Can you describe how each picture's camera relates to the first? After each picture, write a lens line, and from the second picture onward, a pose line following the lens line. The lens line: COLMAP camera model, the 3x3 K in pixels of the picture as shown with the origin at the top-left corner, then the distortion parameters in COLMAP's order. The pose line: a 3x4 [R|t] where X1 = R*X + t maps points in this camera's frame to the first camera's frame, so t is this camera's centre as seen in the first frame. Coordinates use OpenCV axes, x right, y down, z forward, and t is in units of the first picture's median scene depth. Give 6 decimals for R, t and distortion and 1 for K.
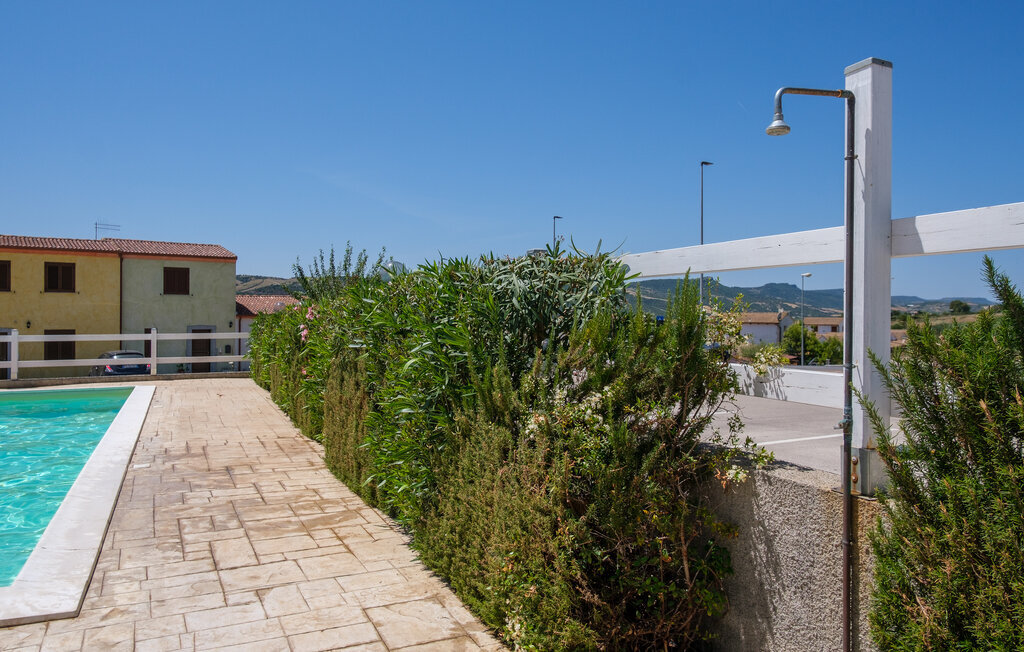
lens RADIAL K [[686.7, 0, 514.2], [0, 686.7, 317.4], [0, 0, 1]] dist [0.014096, -0.009420]
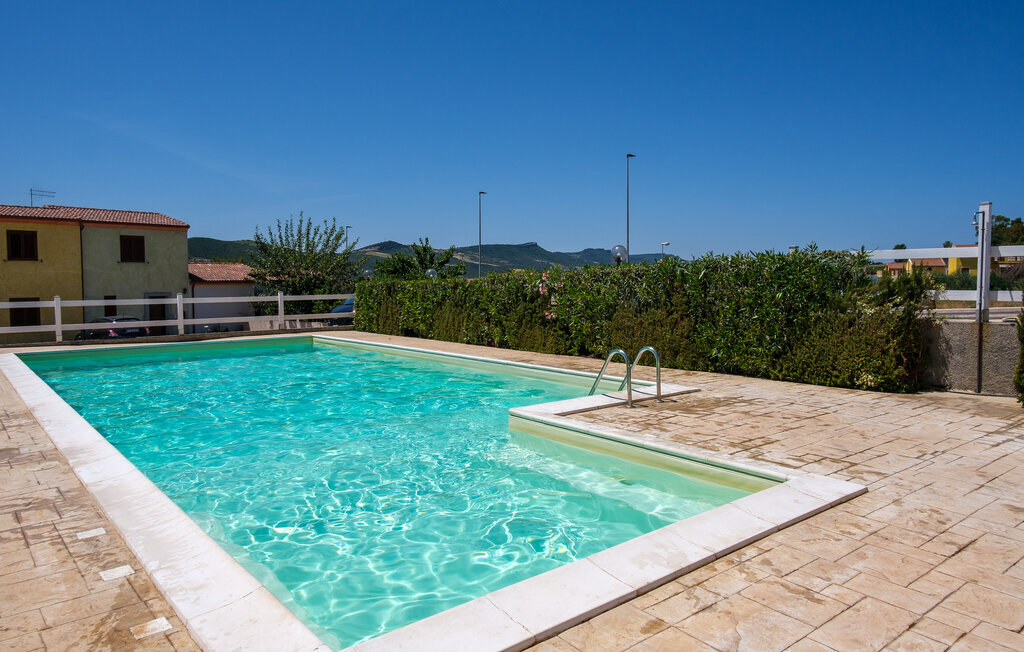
lens RADIAL K [[686.7, 0, 503.6], [0, 686.7, 323.1], [0, 0, 1]] dist [0.014096, -0.009420]
pose [[0.970201, -0.025379, 0.240971, -0.225237], [0.010832, 0.998048, 0.061502, 0.000666], [-0.242061, -0.057060, 0.968582, -0.152487]]
